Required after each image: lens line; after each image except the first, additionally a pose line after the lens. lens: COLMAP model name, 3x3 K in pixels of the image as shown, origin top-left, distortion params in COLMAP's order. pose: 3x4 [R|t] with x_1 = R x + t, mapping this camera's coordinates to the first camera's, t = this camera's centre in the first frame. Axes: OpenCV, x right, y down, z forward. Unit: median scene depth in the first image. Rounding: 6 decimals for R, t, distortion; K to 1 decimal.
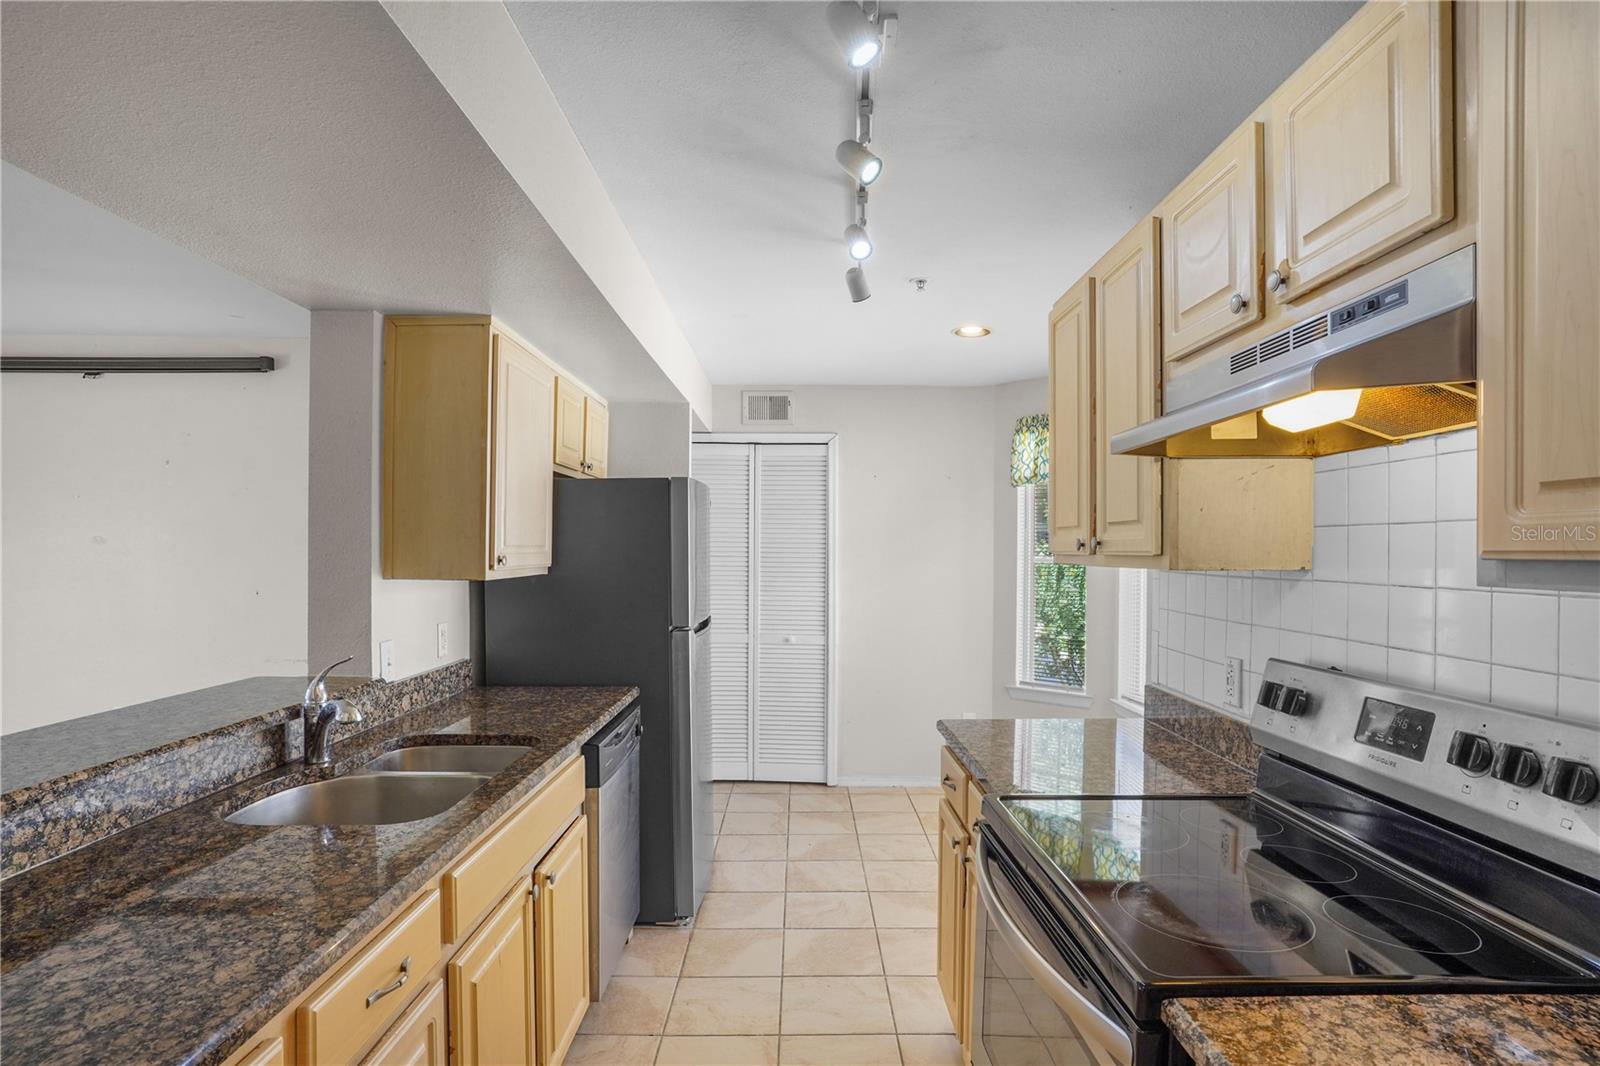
lens RADIAL K [[809.8, 0, 800.0], [0, 809.8, 533.0], [0, 0, 1]] dist [-0.087414, 0.045388]
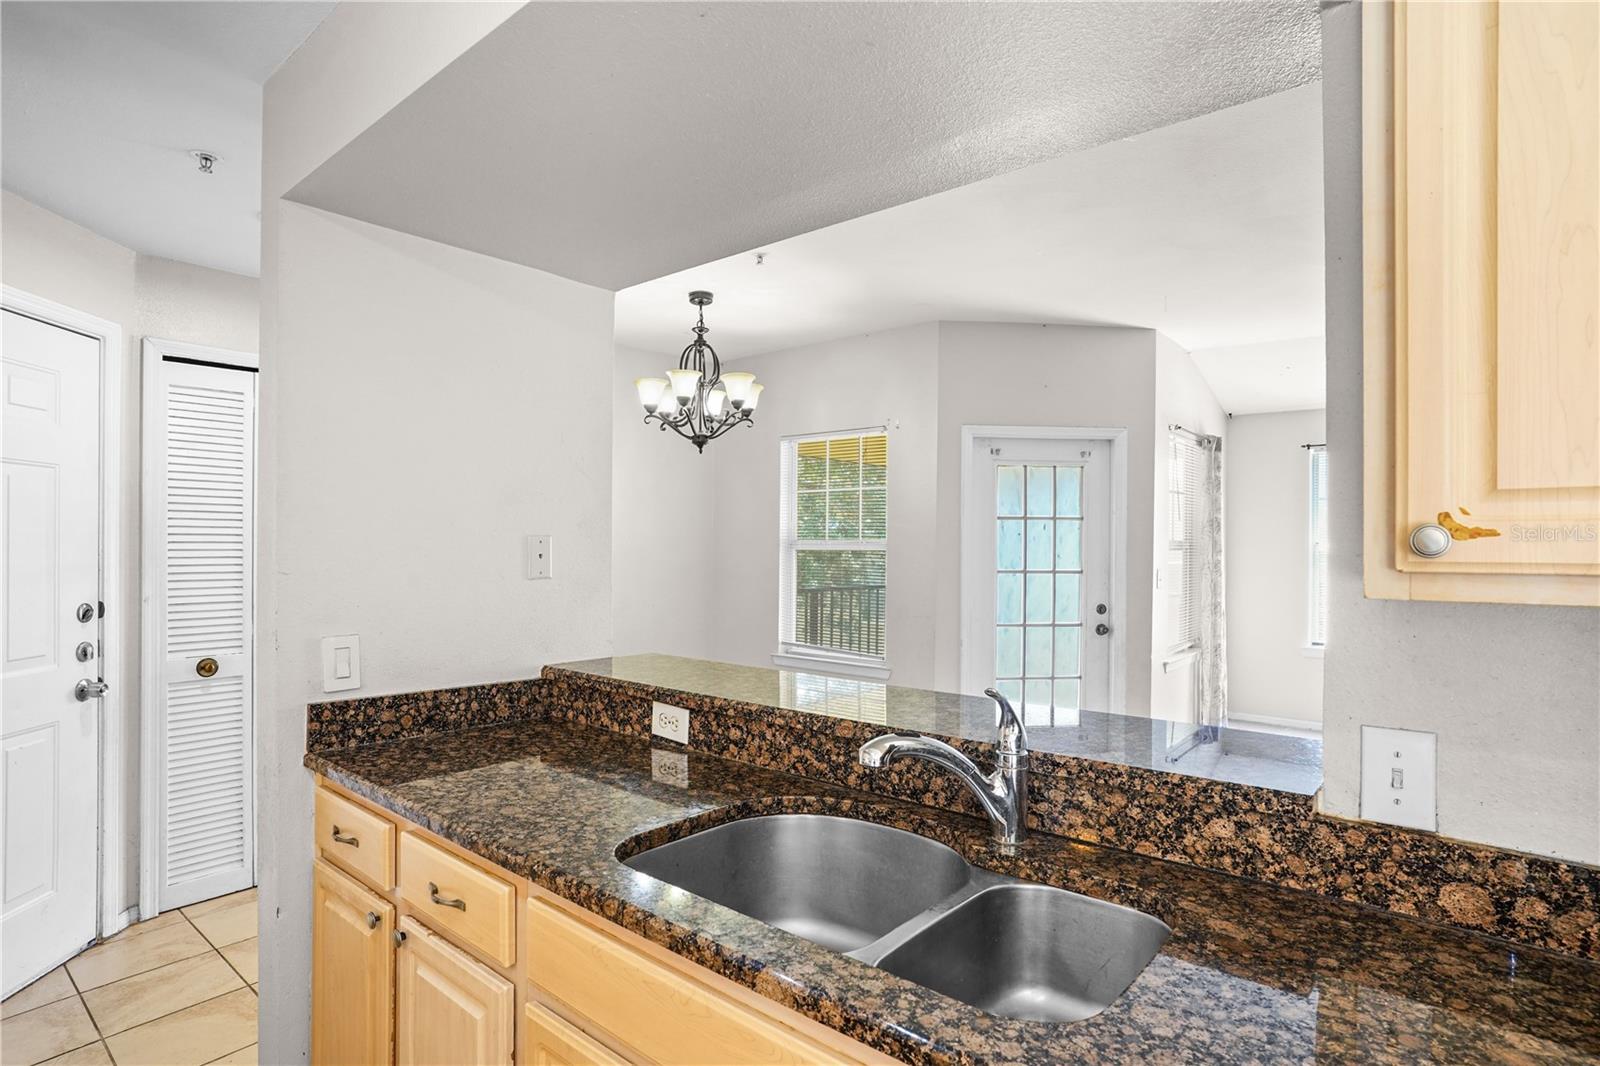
lens RADIAL K [[838.5, 0, 791.9], [0, 838.5, 545.8], [0, 0, 1]] dist [-0.069426, 0.052169]
pose [[-0.656711, -0.004109, -0.754131, 0.043713], [0.013595, 0.999758, -0.017285, 0.072979], [0.754019, -0.021604, -0.656497, 1.798761]]
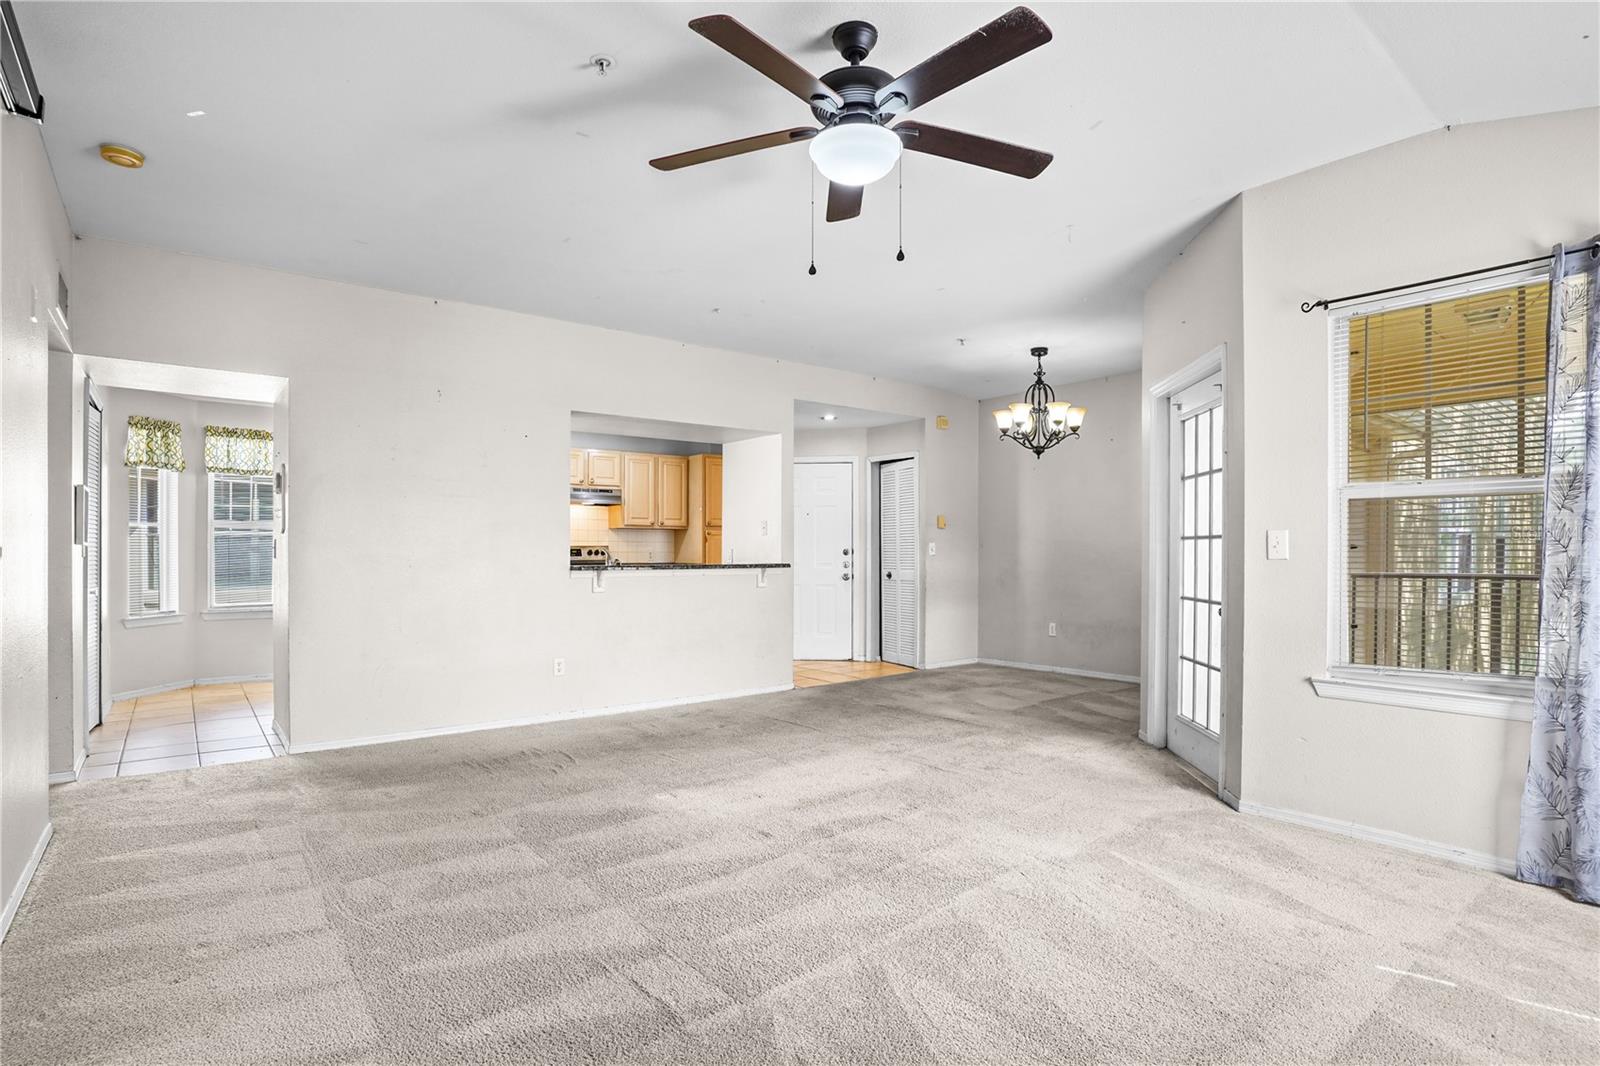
lens RADIAL K [[800.6, 0, 794.5], [0, 800.6, 541.8], [0, 0, 1]] dist [-0.090523, 0.059456]
pose [[-0.610307, 0.007634, 0.792129, -4.766091], [-0.022658, 0.999376, -0.027088, 0.266968], [-0.791841, -0.034480, -0.609753, 3.169710]]
